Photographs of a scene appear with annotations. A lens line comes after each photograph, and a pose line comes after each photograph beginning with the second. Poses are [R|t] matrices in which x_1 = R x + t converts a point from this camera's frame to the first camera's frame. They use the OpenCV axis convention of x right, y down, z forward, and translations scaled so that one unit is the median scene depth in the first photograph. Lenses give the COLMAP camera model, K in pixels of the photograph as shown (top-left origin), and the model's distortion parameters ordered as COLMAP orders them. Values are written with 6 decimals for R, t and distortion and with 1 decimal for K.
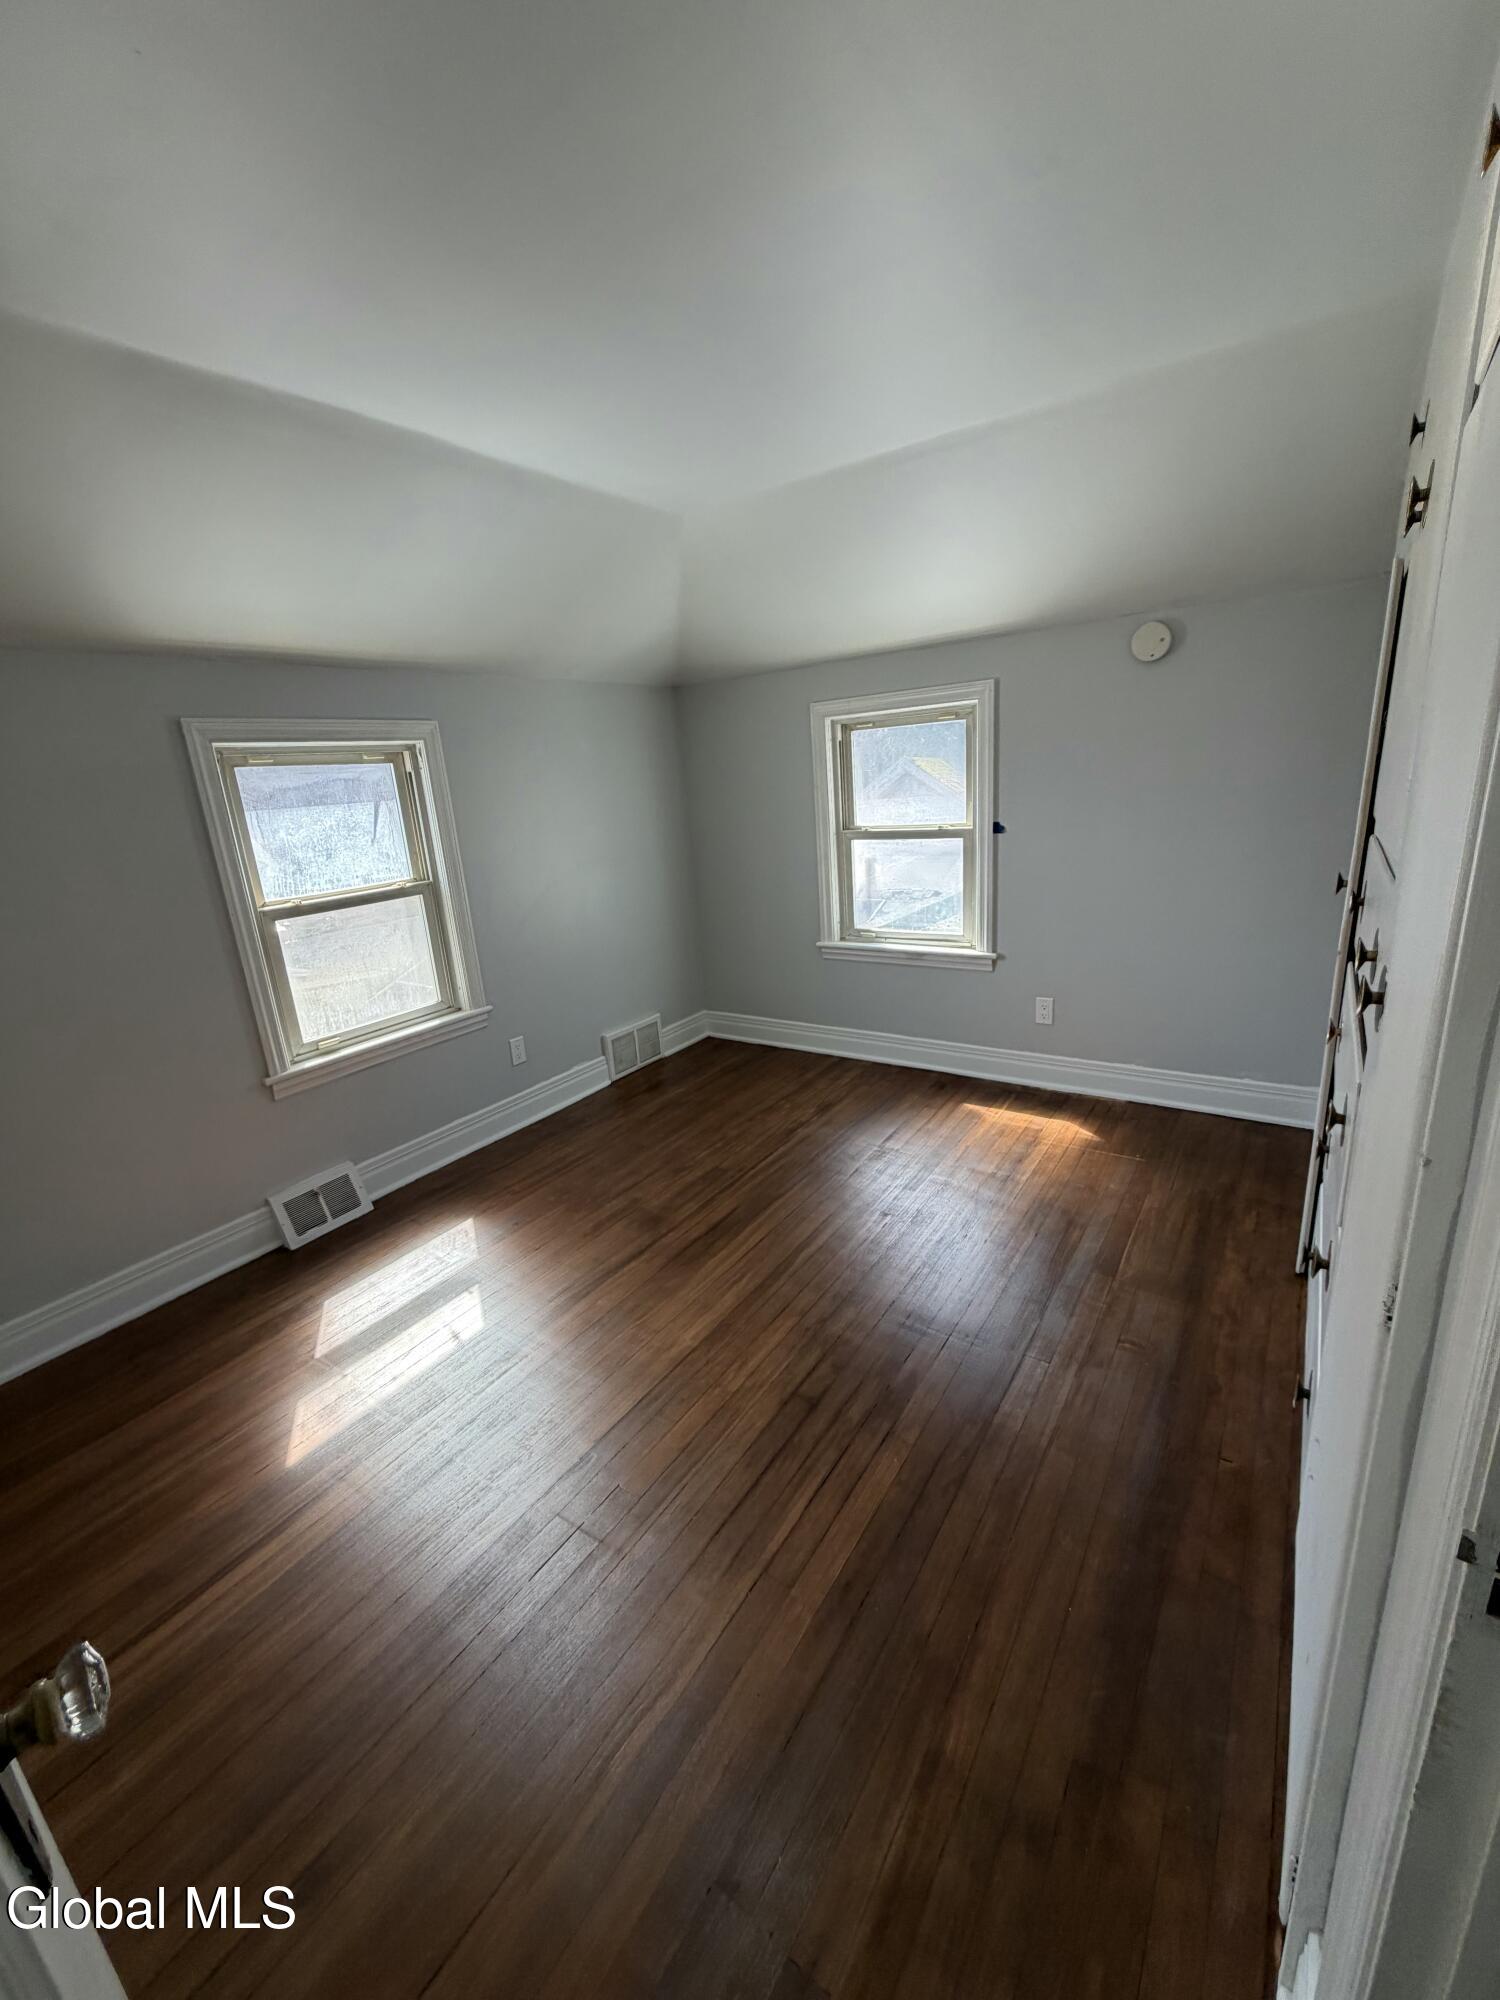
lens RADIAL K [[794.4, 0, 746.8], [0, 794.4, 998.4], [0, 0, 1]] dist [0.002921, -0.000015]
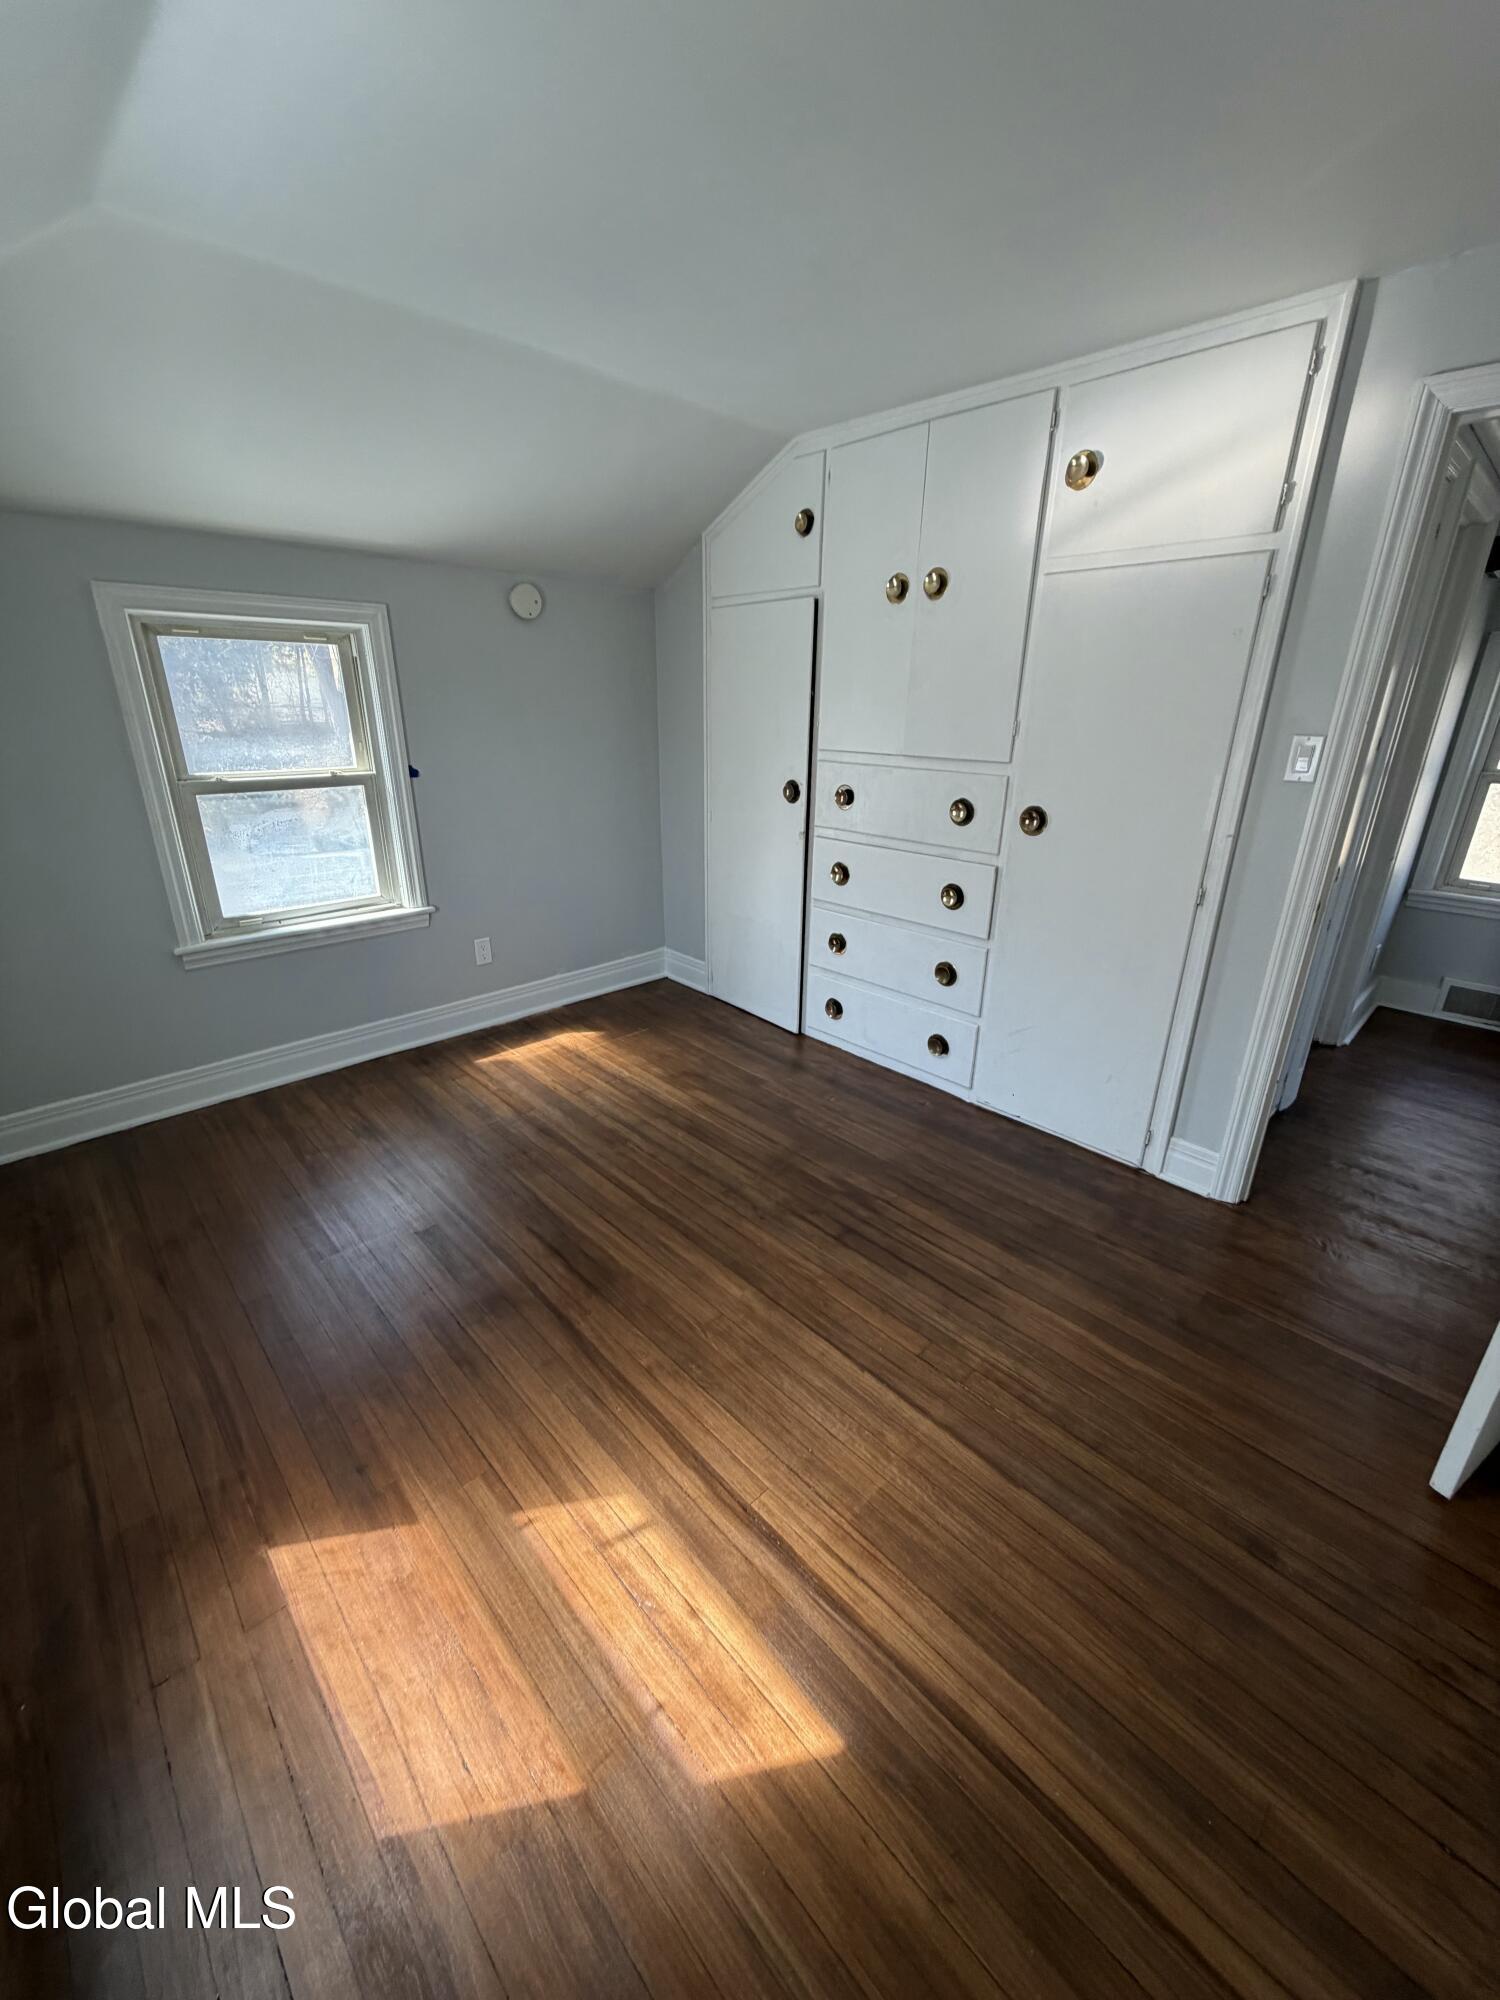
lens RADIAL K [[794.4, 0, 756.9], [0, 794.4, 996.4], [0, 0, 1]] dist [0.002921, -0.000015]
pose [[0.192619, -0.275045, 0.941938, -0.529063], [0.242969, 0.943392, 0.225784, -0.073913], [-0.950718, 0.185371, 0.248542, 0.409471]]
